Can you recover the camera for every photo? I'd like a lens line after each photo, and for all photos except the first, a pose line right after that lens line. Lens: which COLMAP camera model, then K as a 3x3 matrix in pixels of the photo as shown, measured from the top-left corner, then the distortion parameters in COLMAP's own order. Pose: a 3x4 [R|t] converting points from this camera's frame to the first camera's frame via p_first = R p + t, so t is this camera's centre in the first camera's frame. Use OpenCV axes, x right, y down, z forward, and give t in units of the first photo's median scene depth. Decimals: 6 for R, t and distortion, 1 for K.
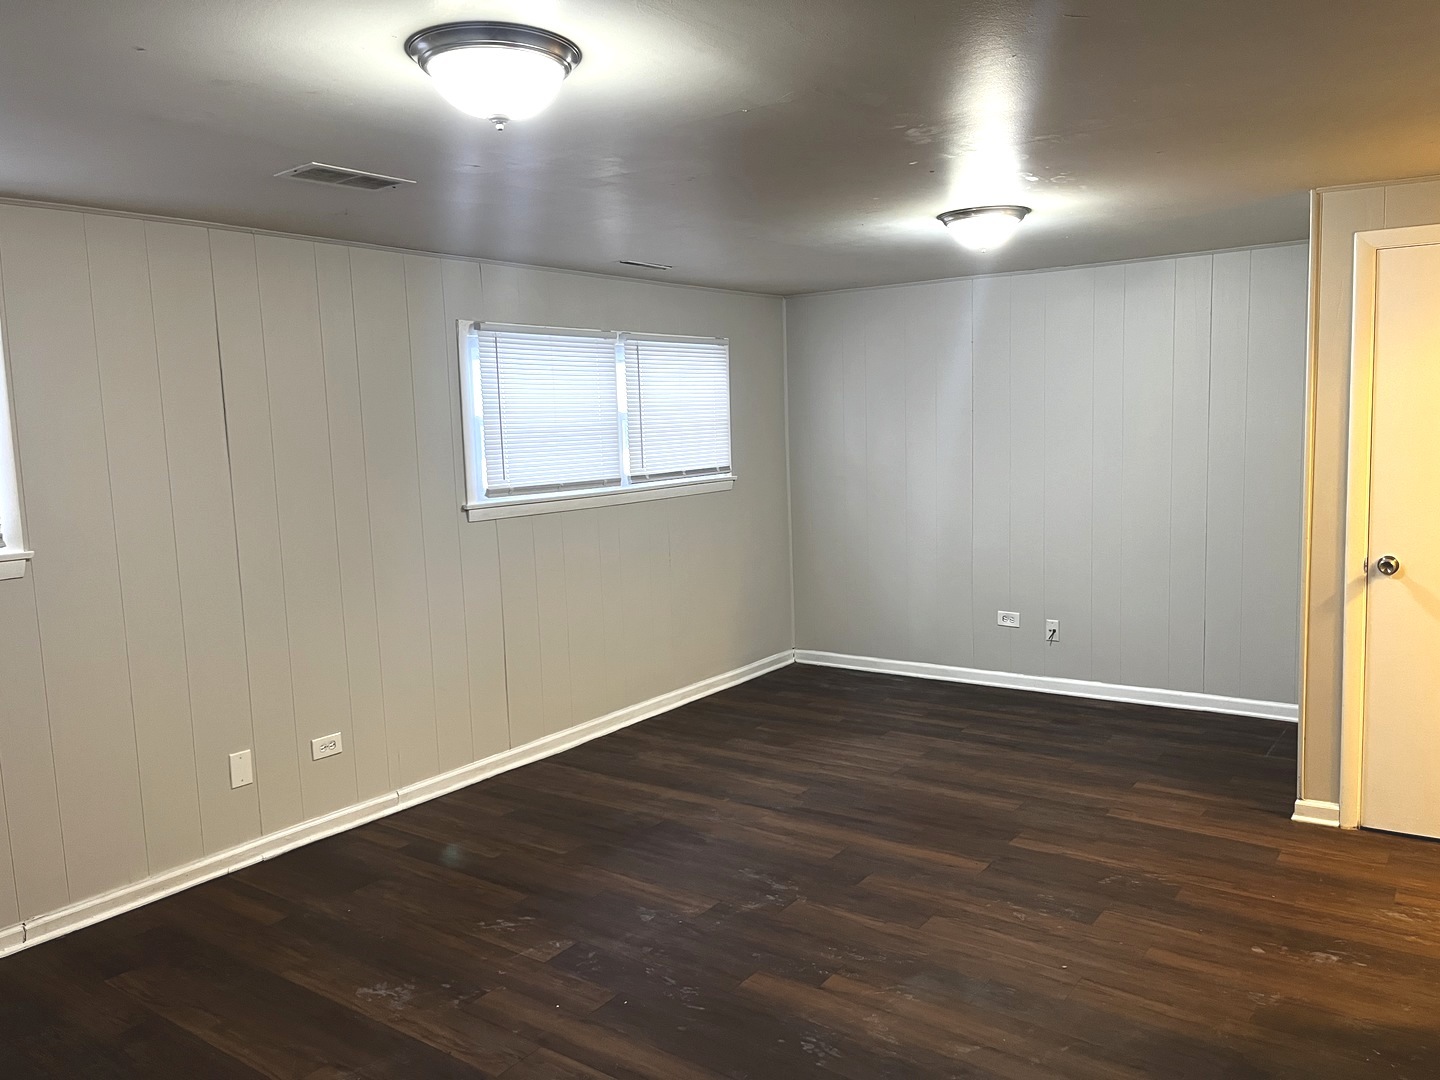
lens RADIAL K [[1085.5, 0, 720.8], [0, 1085.5, 537.4], [0, 0, 1]] dist [-0.012563, -0.005440]
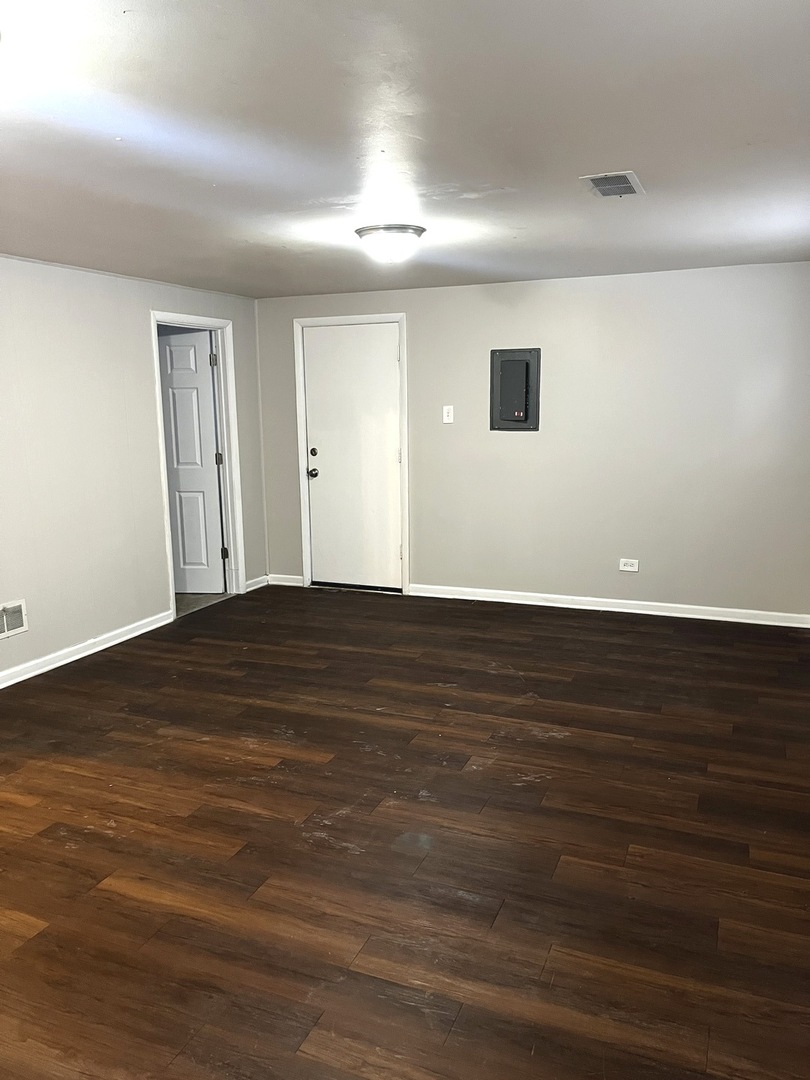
lens RADIAL K [[814.1, 0, 405.5], [0, 814.1, 541.6], [0, 0, 1]] dist [-0.012563, -0.005440]
pose [[-0.973061, 0.082113, -0.215430, 0.129022], [0.015723, 0.955883, 0.293325, -0.195046], [0.230011, 0.282036, -0.931424, 1.787487]]
